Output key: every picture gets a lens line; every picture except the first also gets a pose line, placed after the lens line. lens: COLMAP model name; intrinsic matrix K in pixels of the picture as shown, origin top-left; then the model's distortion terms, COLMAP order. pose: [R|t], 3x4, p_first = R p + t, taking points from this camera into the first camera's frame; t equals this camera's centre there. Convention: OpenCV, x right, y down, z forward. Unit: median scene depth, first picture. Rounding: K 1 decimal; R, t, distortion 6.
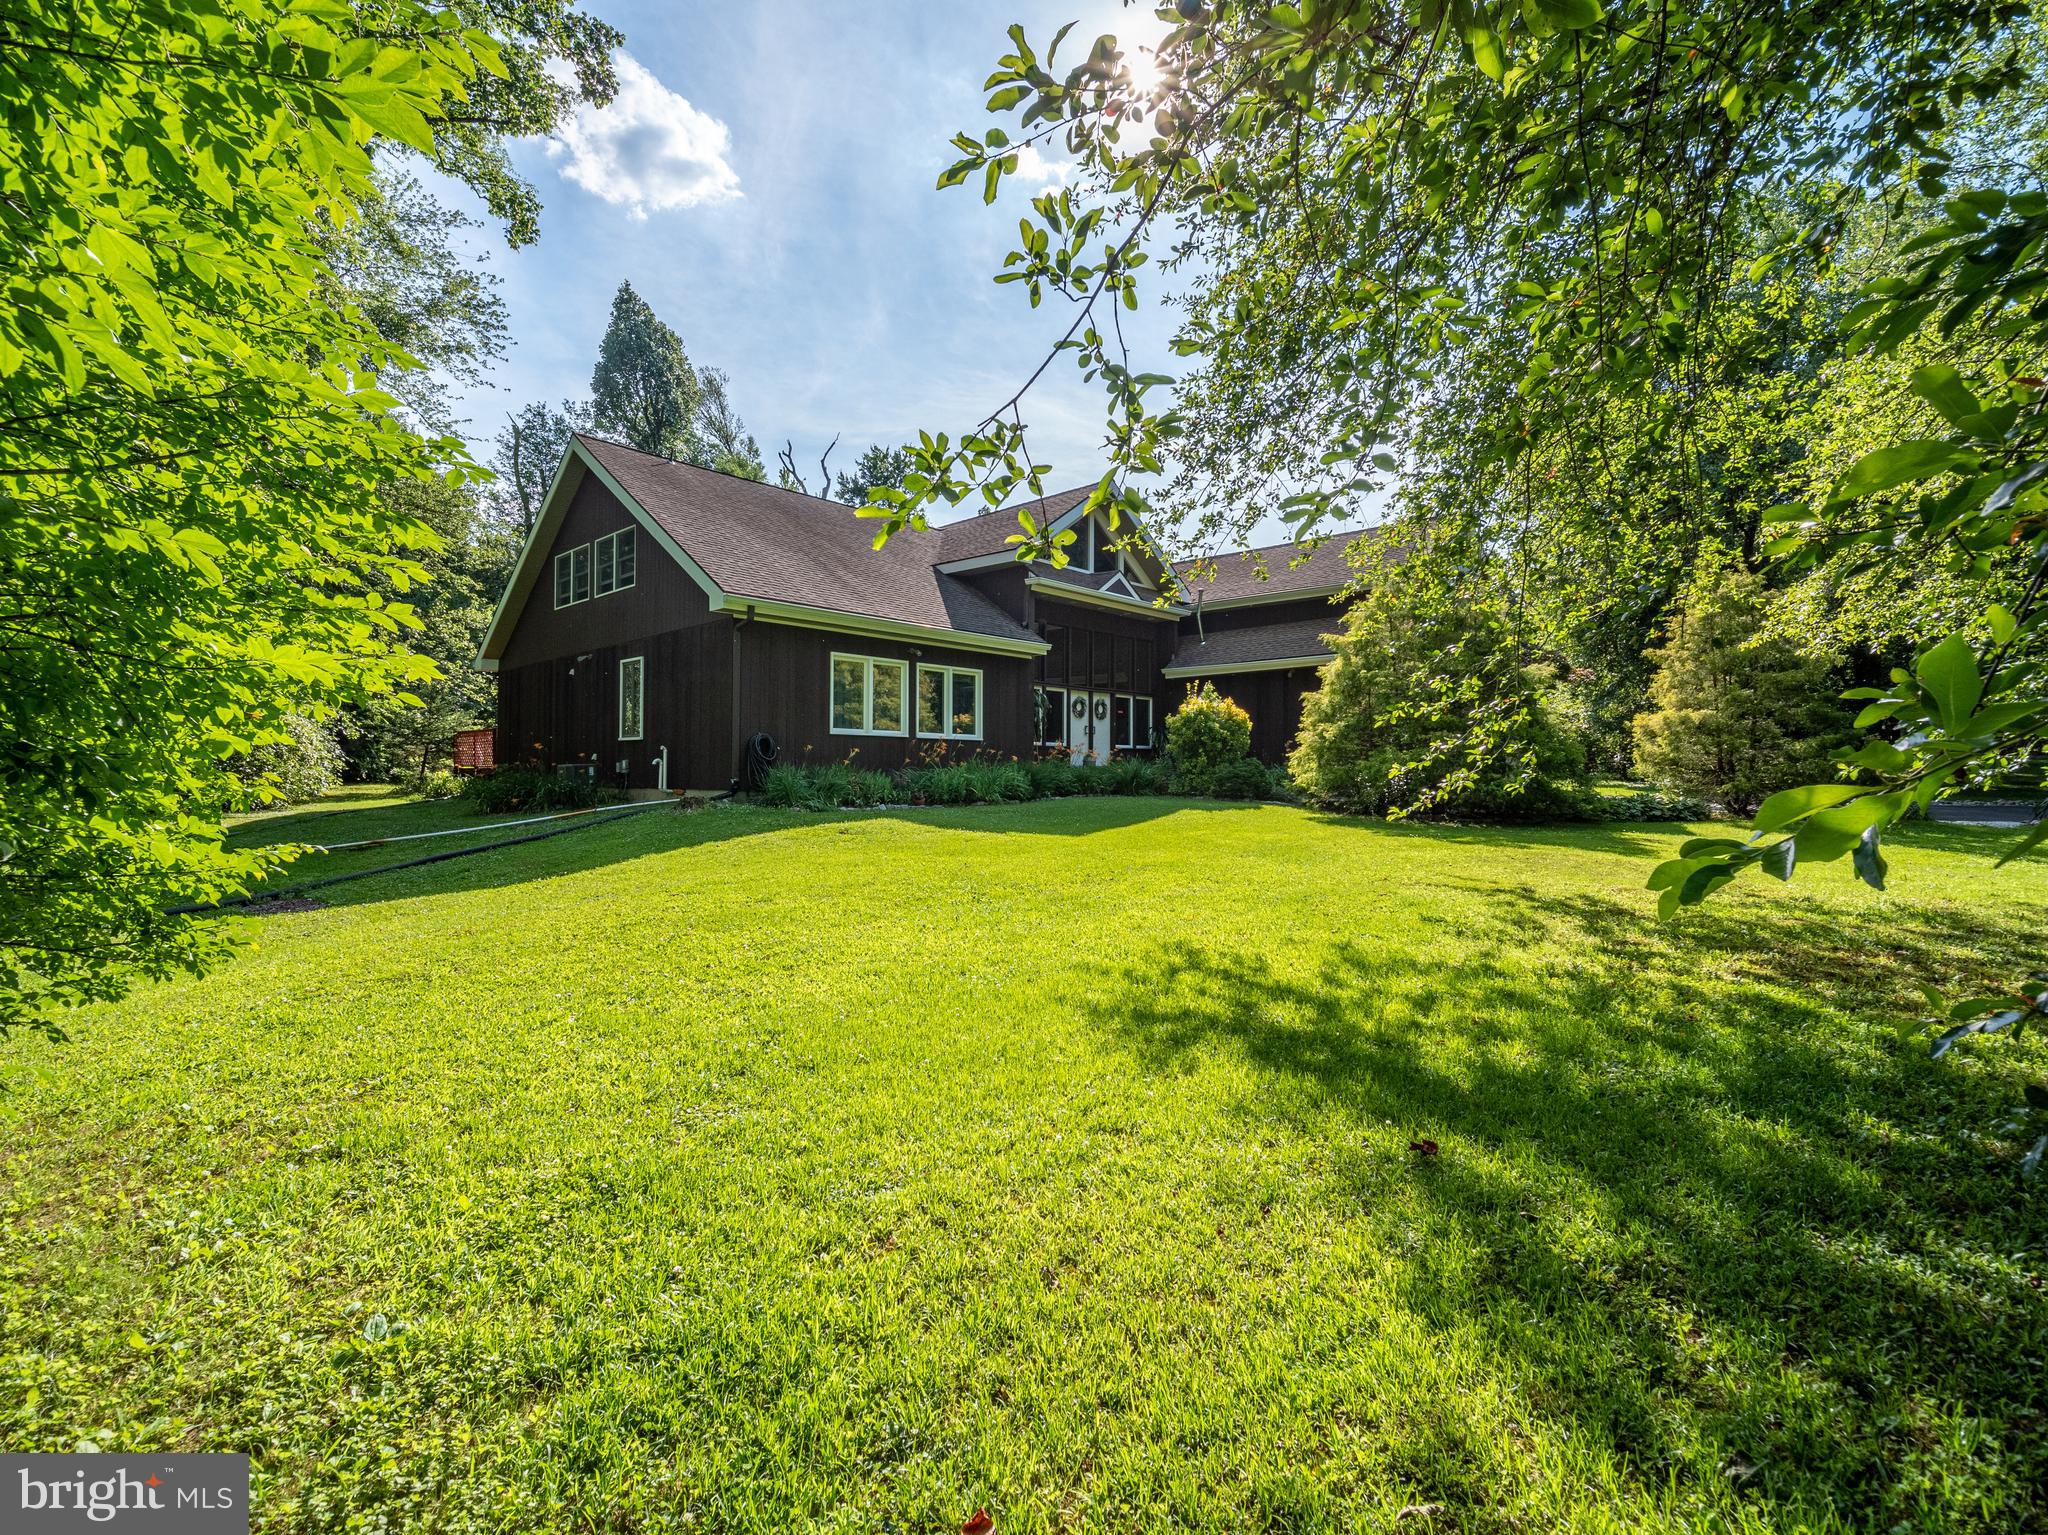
lens RADIAL K [[945.2, 0, 1016.1], [0, 945.2, 755.0], [0, 0, 1]] dist [-0.012843, -0.000809]
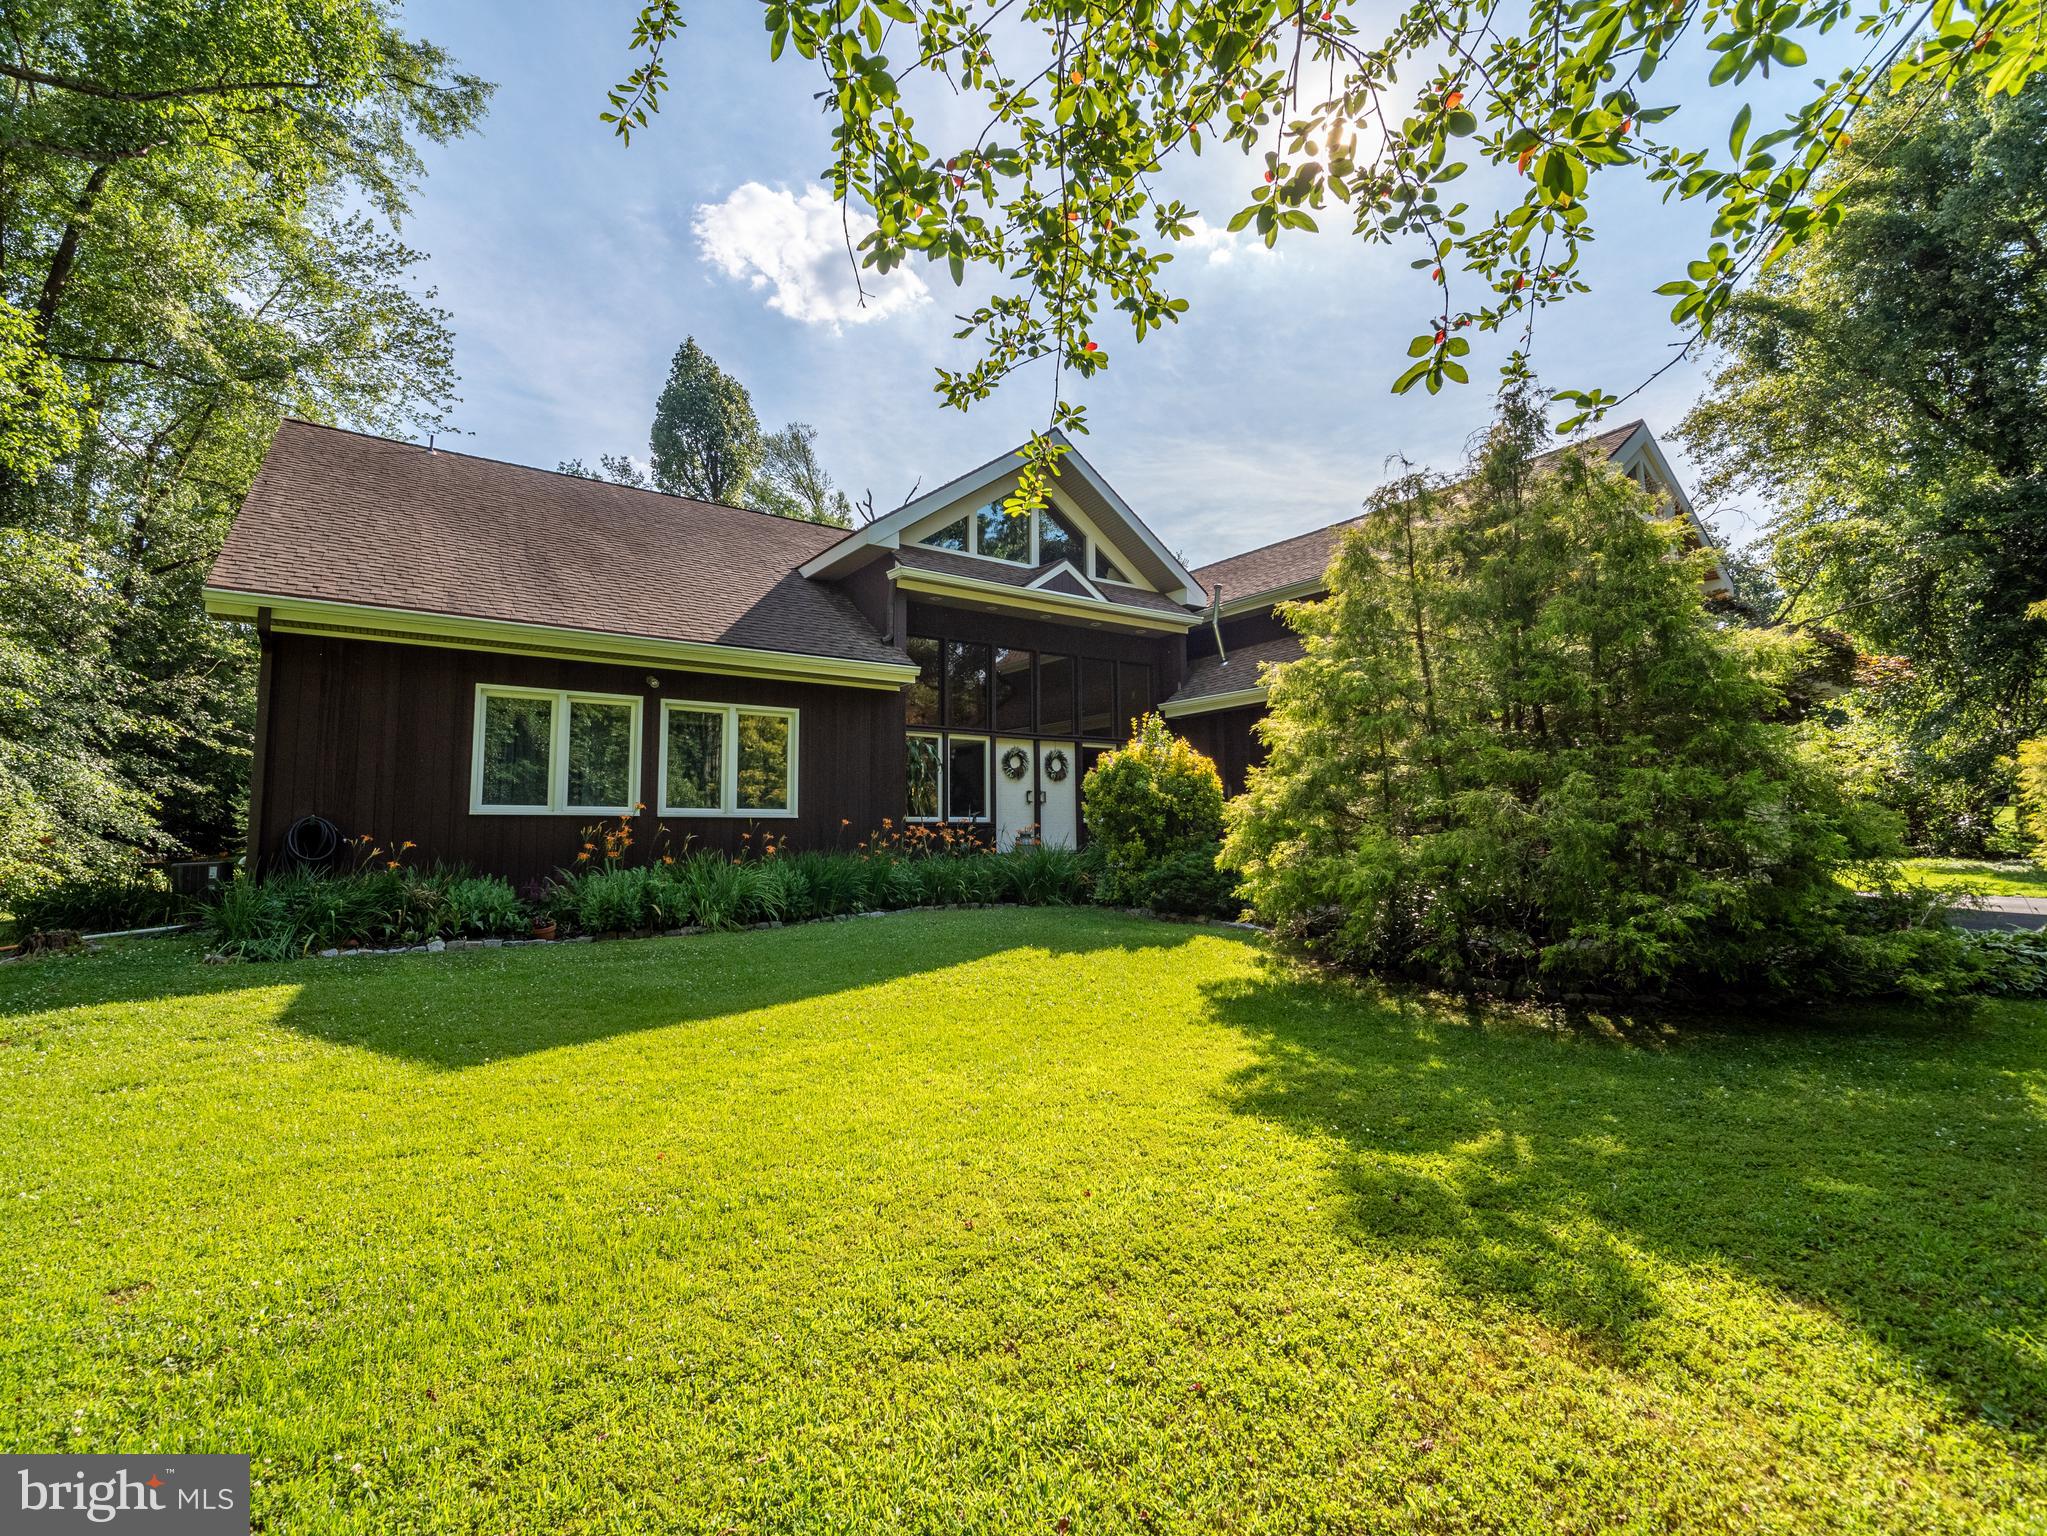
lens RADIAL K [[930.1, 0, 1031.0], [0, 930.1, 752.5], [0, 0, 1]] dist [-0.004316, -0.000957]
pose [[0.977768, -0.031689, -0.207281, 0.219567], [0.016246, 0.996992, -0.075785, -0.008279], [0.209059, 0.070733, 0.975342, 0.363533]]
